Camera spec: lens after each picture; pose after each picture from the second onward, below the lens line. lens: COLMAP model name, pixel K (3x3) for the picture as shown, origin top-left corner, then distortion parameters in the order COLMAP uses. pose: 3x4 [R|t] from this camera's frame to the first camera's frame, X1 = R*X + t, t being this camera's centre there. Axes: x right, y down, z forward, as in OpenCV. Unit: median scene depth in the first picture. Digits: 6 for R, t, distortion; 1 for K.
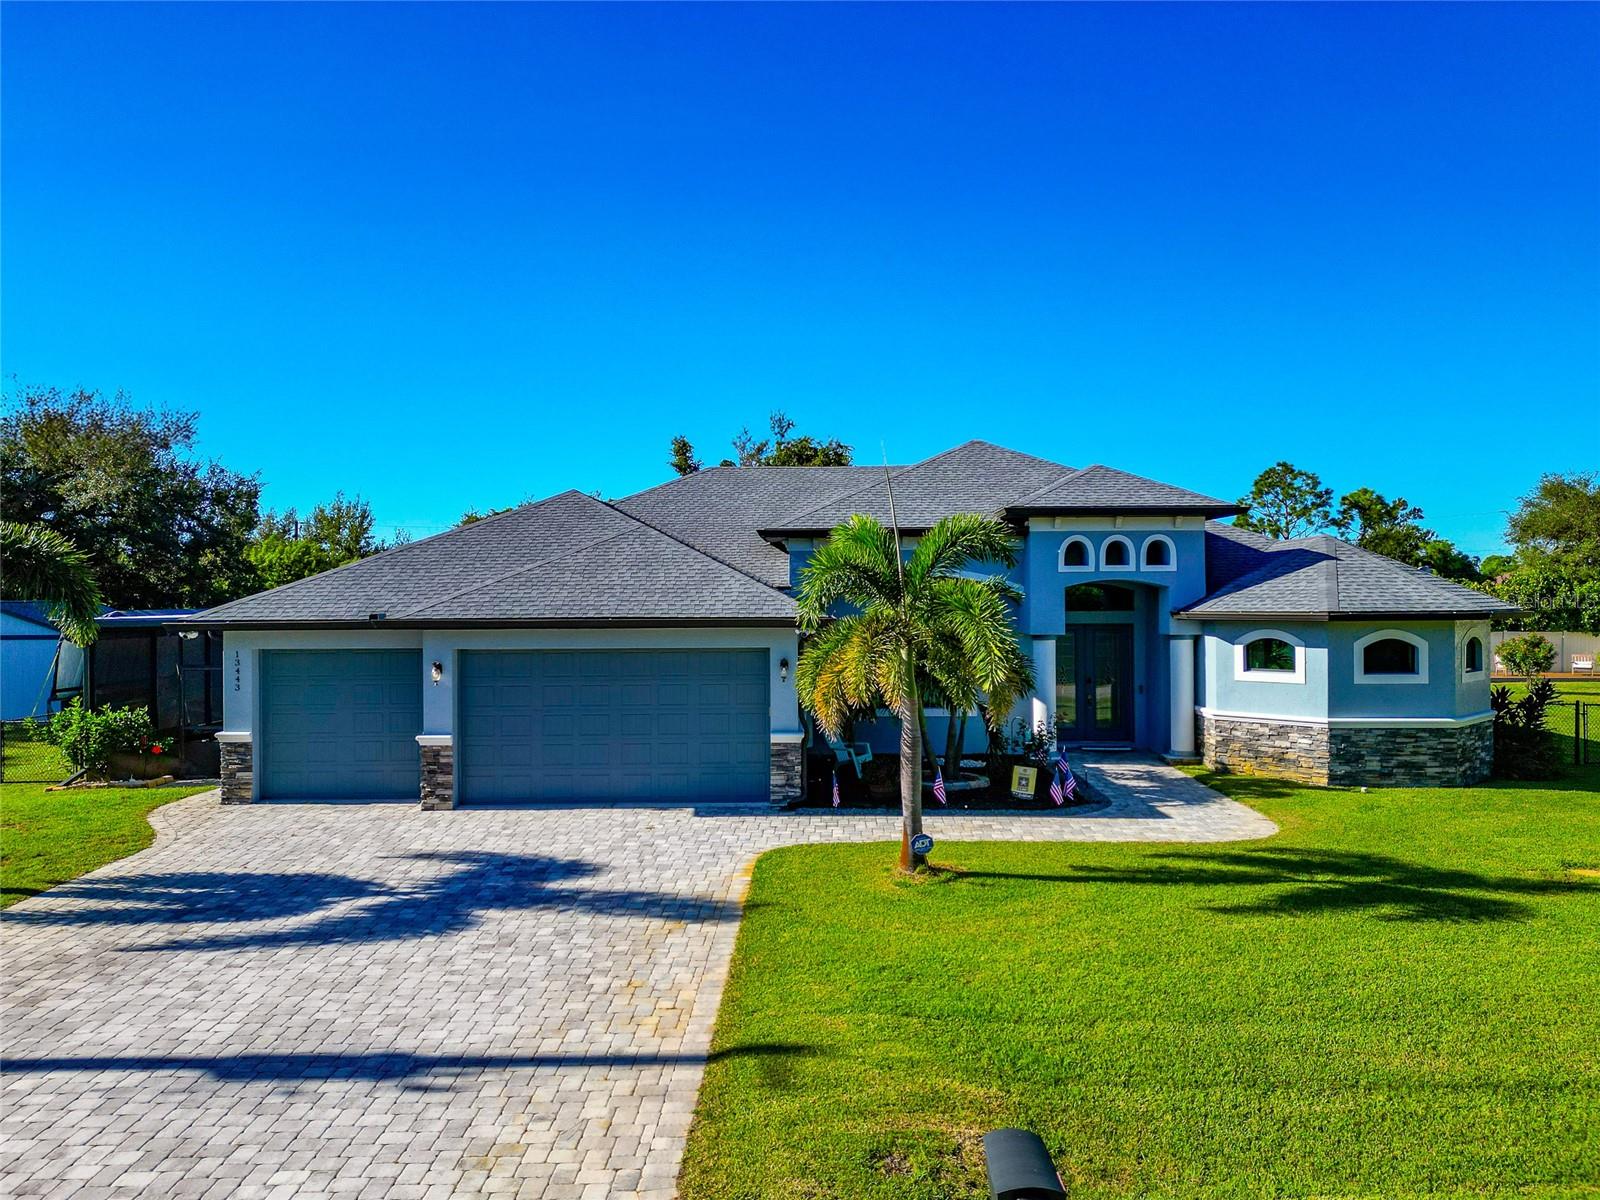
lens RADIAL K [[1117.4, 0, 799.3], [0, 1117.4, 607.5], [0, 0, 1]] dist [0.026972, -0.027649]
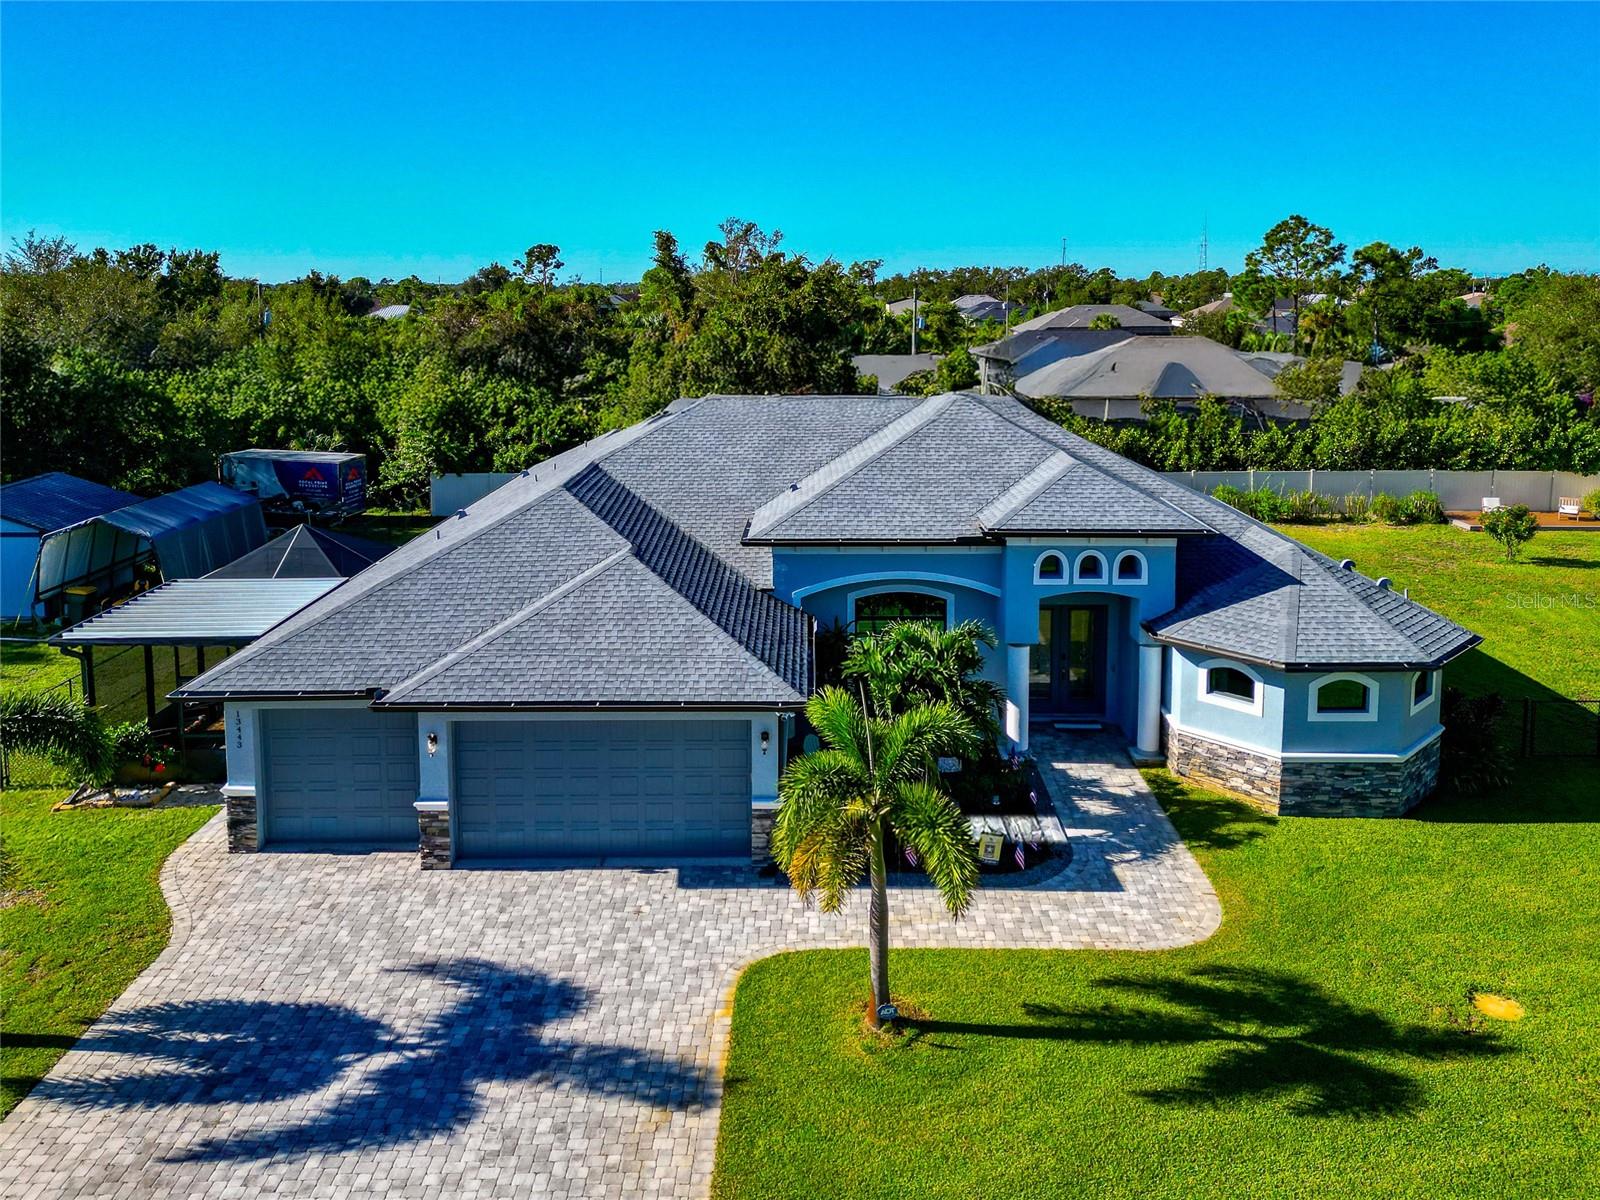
lens RADIAL K [[1117.4, 0, 807.0], [0, 1117.4, 593.8], [0, 0, 1]] dist [0.026972, -0.027649]
pose [[0.999817, 0.004158, 0.018658, 0.004954], [-0.006048, 0.994726, 0.102387, -0.163814], [-0.018134, -0.102482, 0.994570, -0.026510]]
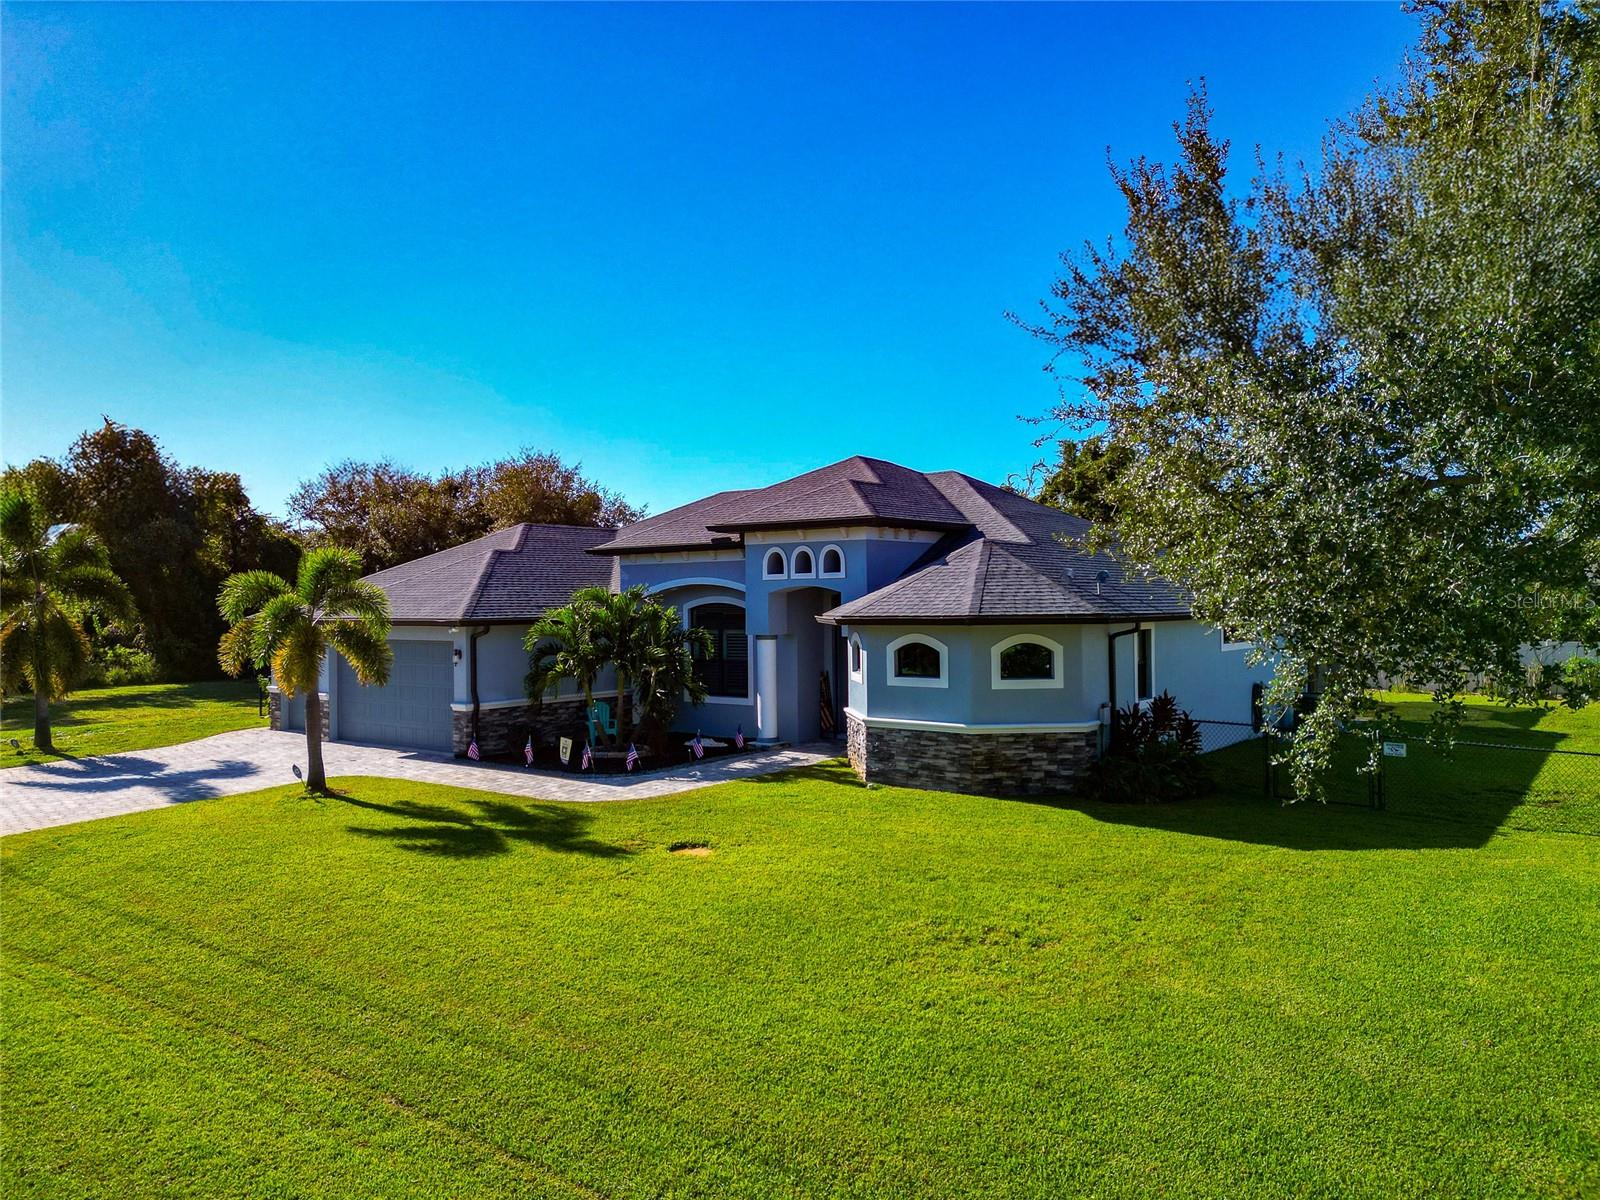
lens RADIAL K [[1117.4, 0, 802.5], [0, 1117.4, 599.2], [0, 0, 1]] dist [0.026972, -0.027649]
pose [[0.794336, -0.009547, -0.607403, 1.121582], [0.008691, 0.999953, -0.004351, -0.008295], [0.607416, -0.001823, 0.794382, 0.139358]]
